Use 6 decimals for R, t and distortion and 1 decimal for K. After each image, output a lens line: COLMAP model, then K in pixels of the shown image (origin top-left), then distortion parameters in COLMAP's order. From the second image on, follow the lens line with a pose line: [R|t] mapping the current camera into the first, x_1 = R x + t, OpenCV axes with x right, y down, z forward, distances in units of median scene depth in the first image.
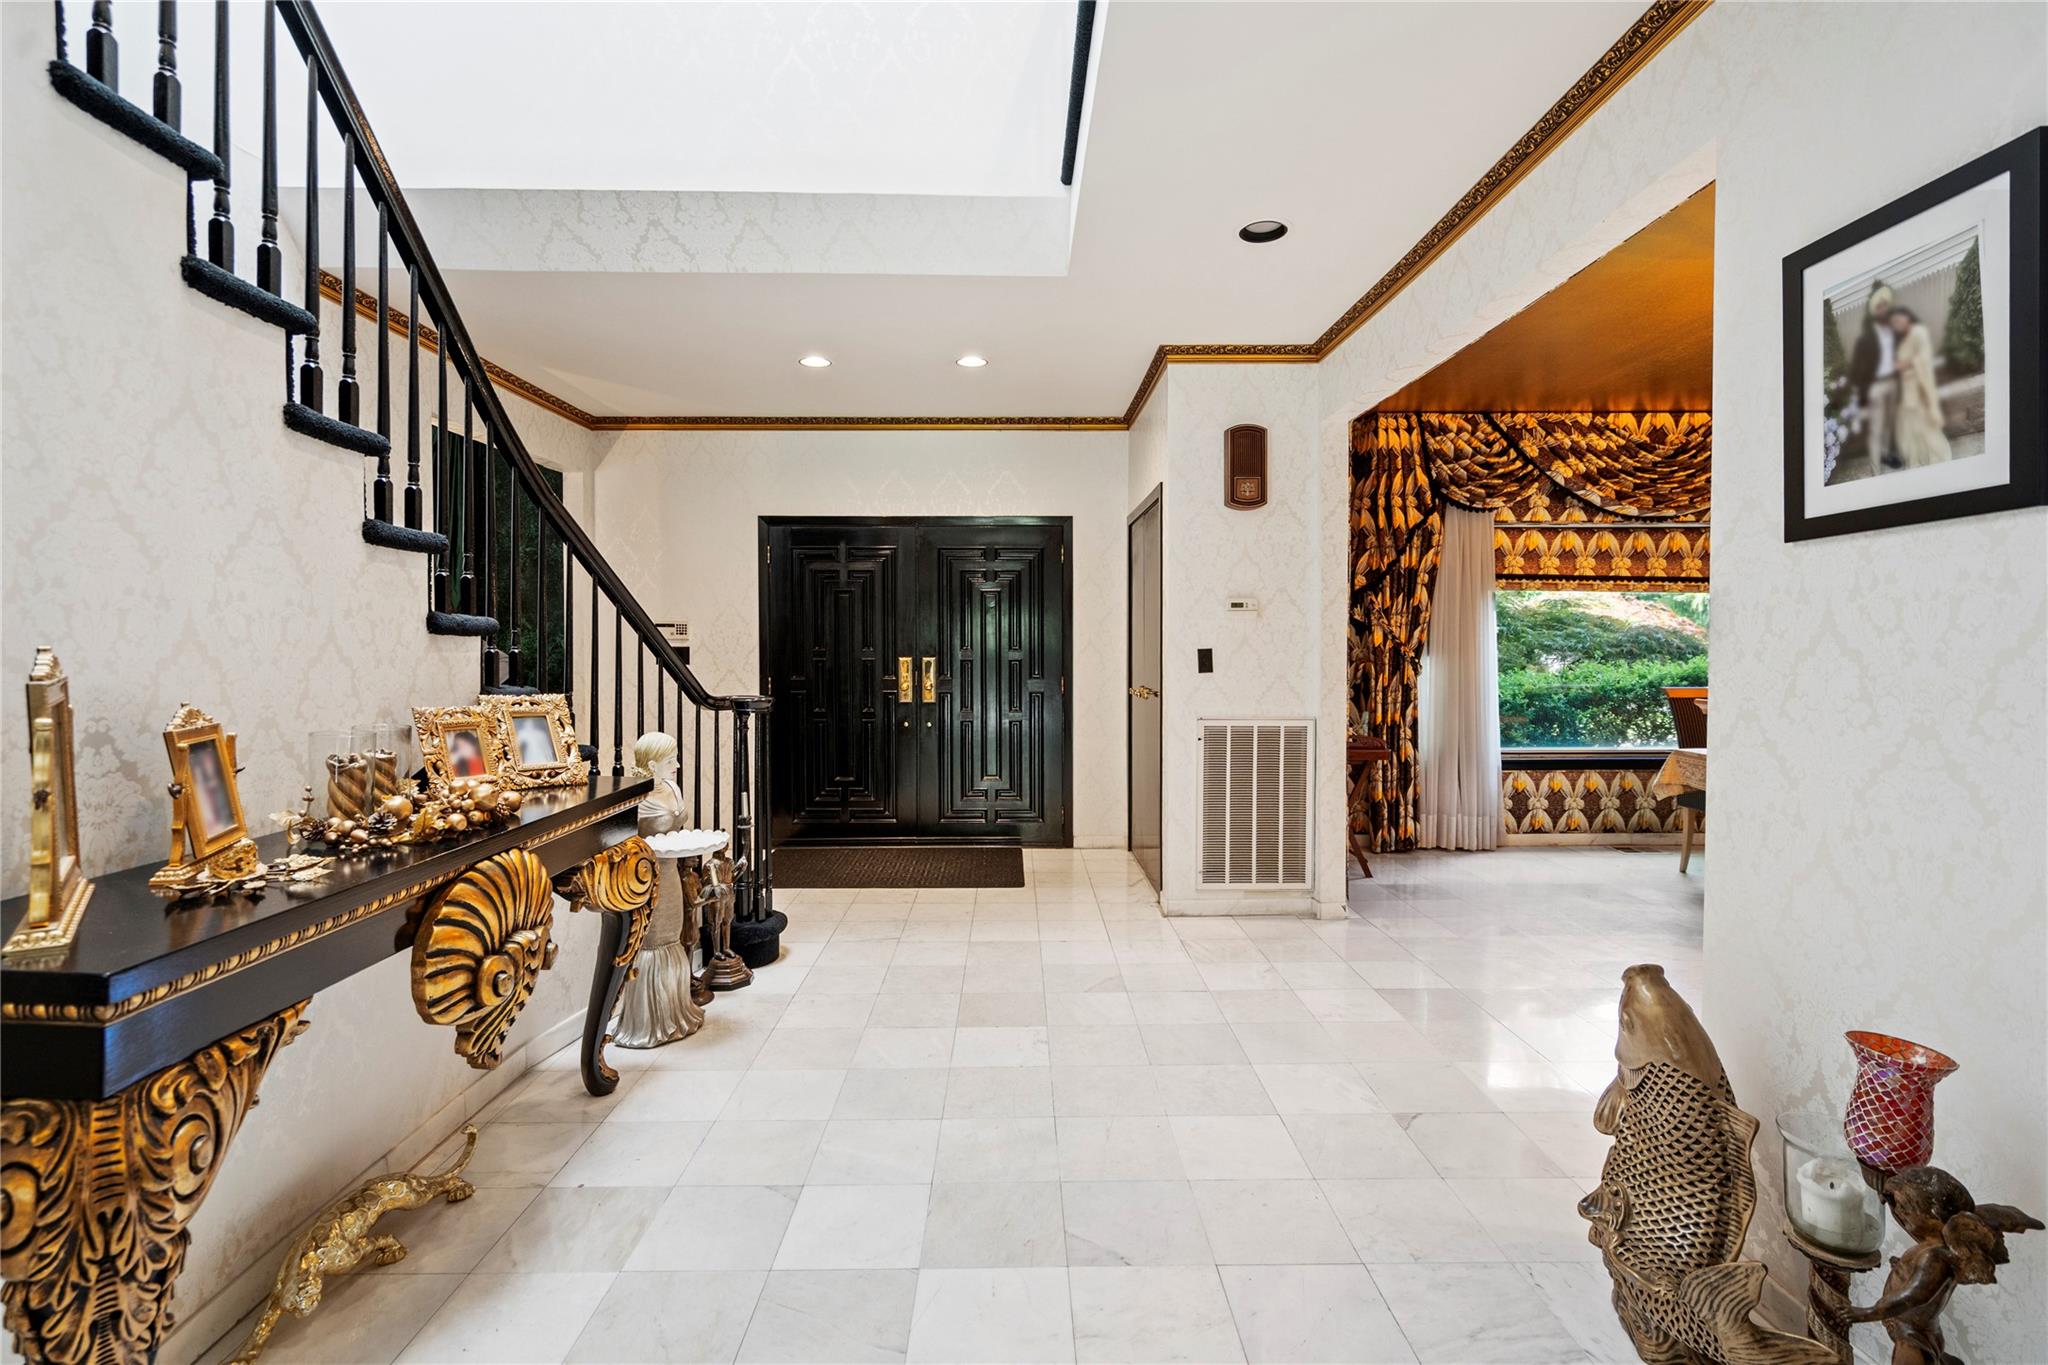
lens RADIAL K [[946.0, 0, 1024.0], [0, 946.0, 682.5], [0, 0, 1]] dist [-0.001211, 0.000081]
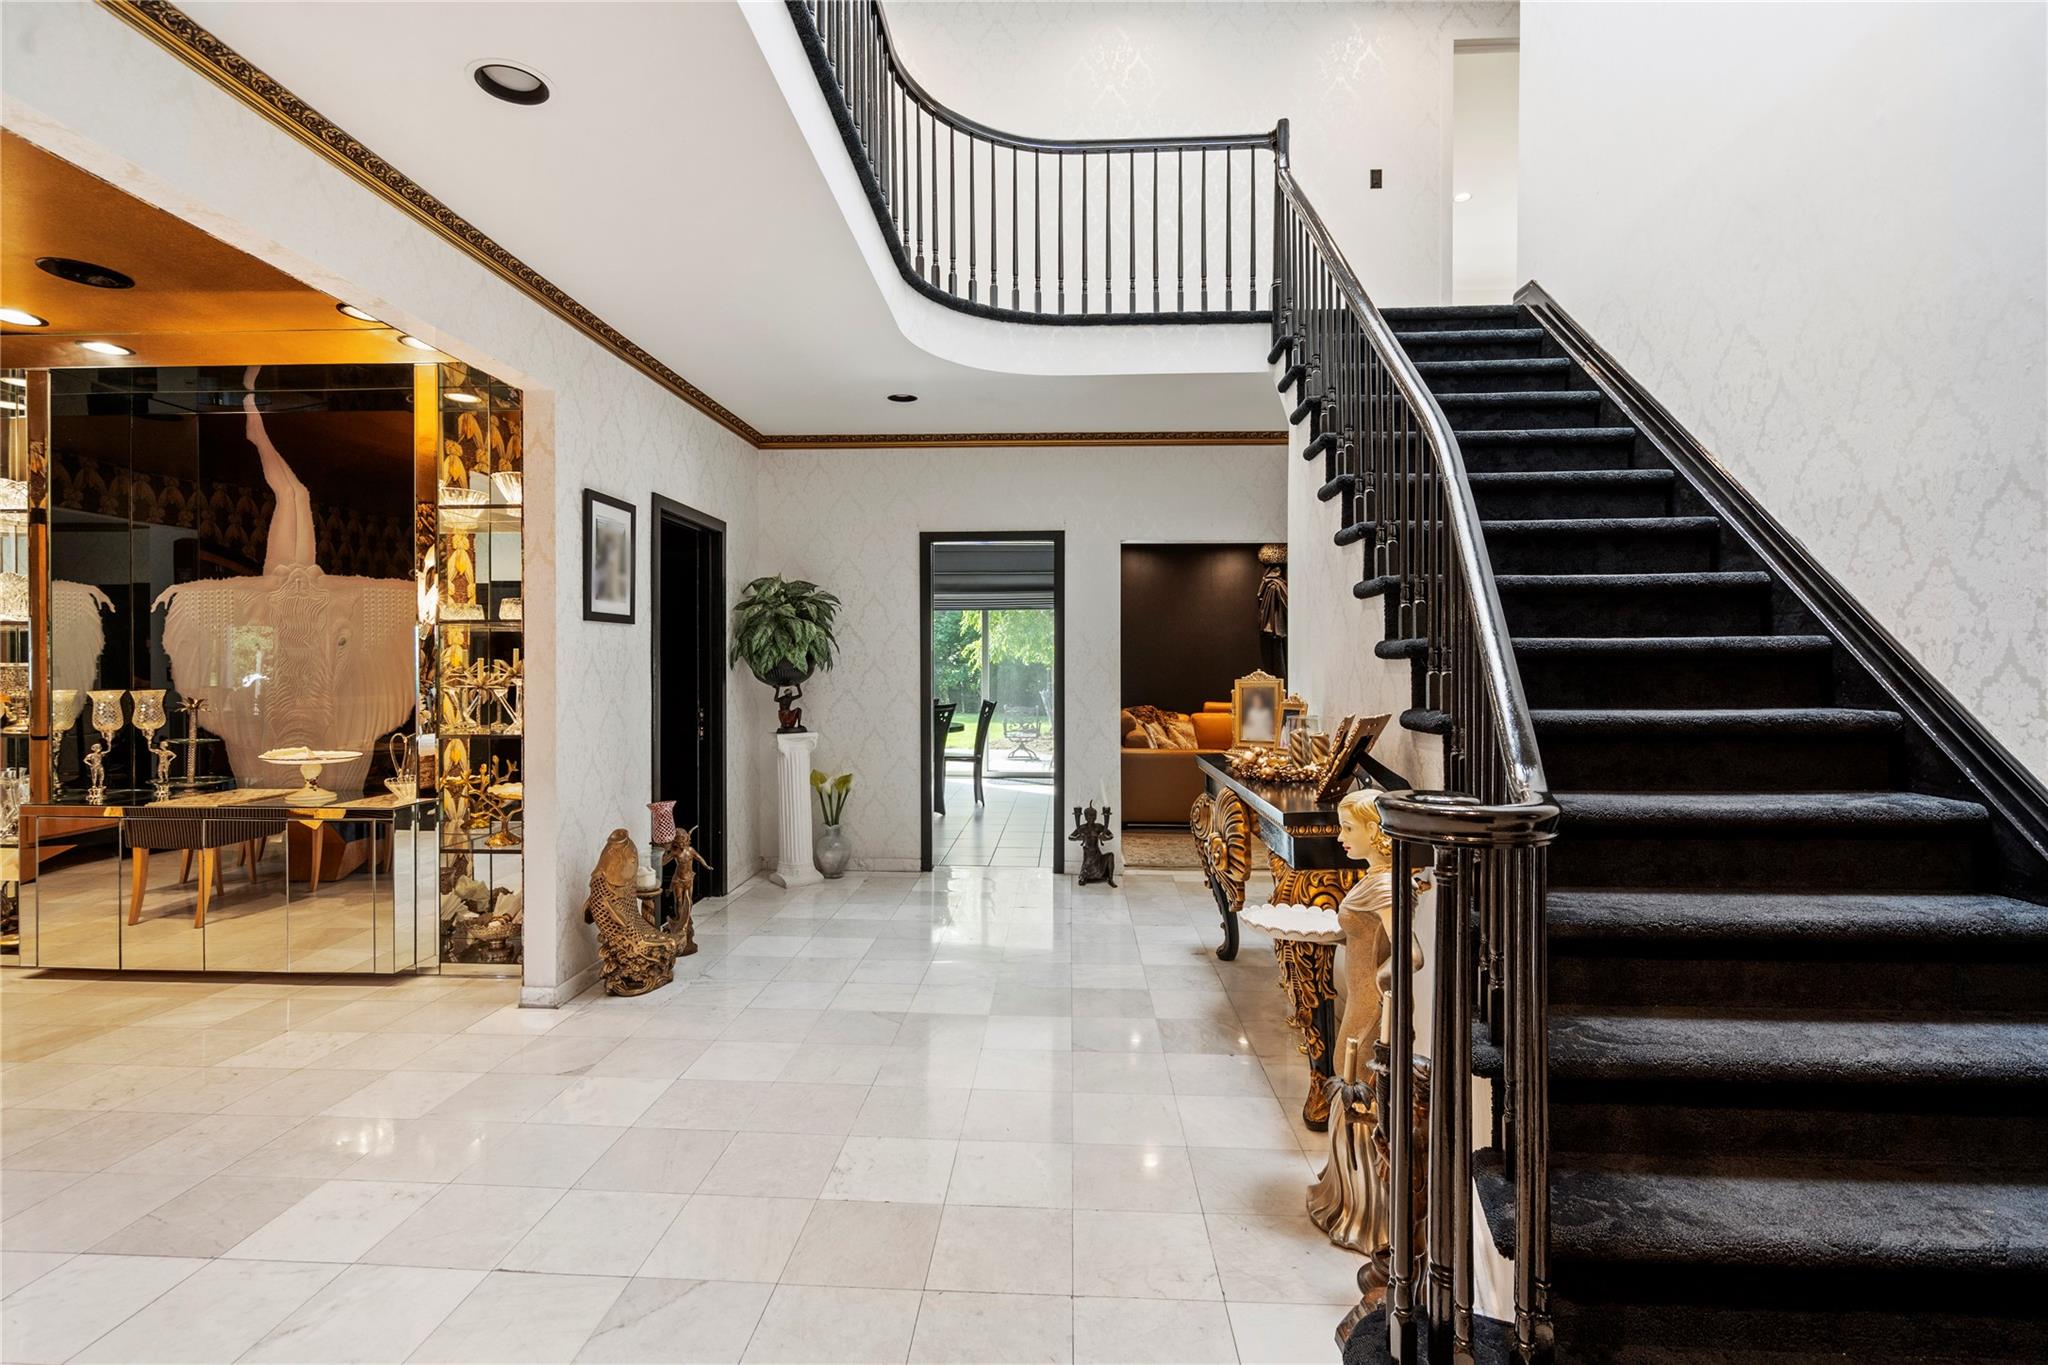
lens RADIAL K [[946.0, 0, 1024.0], [0, 946.0, 682.5], [0, 0, 1]] dist [-0.001211, 0.000081]
pose [[-0.998214, -0.002134, 0.059707, -0.218363], [0.000623, 0.998936, 0.046123, -0.073664], [-0.059742, 0.046078, -0.997150, 2.133065]]
